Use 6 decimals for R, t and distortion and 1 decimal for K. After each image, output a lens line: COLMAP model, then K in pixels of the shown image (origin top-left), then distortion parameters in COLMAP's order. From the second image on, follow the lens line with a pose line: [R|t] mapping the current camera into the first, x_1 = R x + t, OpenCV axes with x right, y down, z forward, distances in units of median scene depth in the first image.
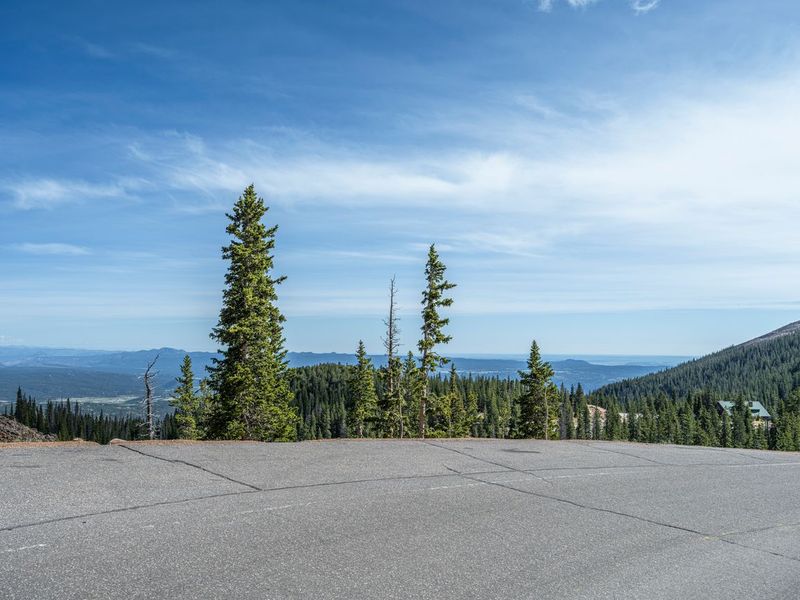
lens RADIAL K [[715.0, 0, 397.0], [0, 715.0, 294.0], [0, 0, 1]] dist [0.004359, 0.055669]
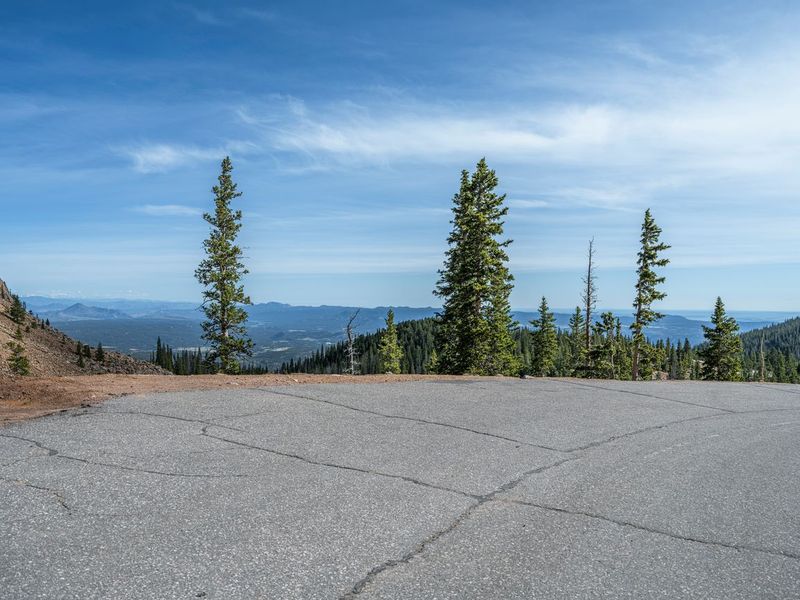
lens RADIAL K [[715.0, 0, 350.2], [0, 715.0, 311.6], [0, 0, 1]] dist [0.004359, 0.055669]
pose [[0.992578, 0.004440, -0.121532, -0.089943], [0.006307, 0.996109, 0.087903, -0.004294], [0.121449, -0.088017, 0.988688, -0.048943]]
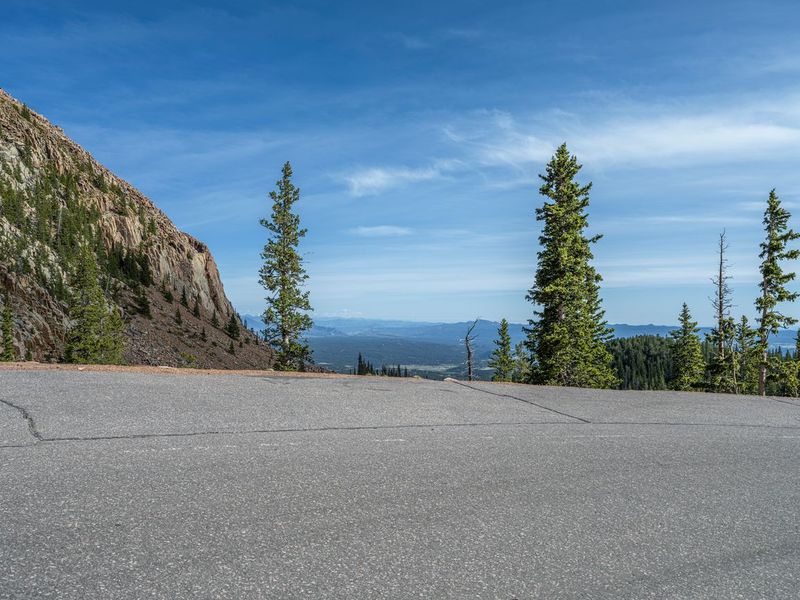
lens RADIAL K [[715.0, 0, 395.7], [0, 715.0, 304.9], [0, 0, 1]] dist [0.004359, 0.055669]
pose [[0.909609, -0.011420, -0.415308, -0.002308], [0.031493, 0.998641, 0.041516, 0.007132], [0.414270, -0.050842, 0.908733, -0.001729]]
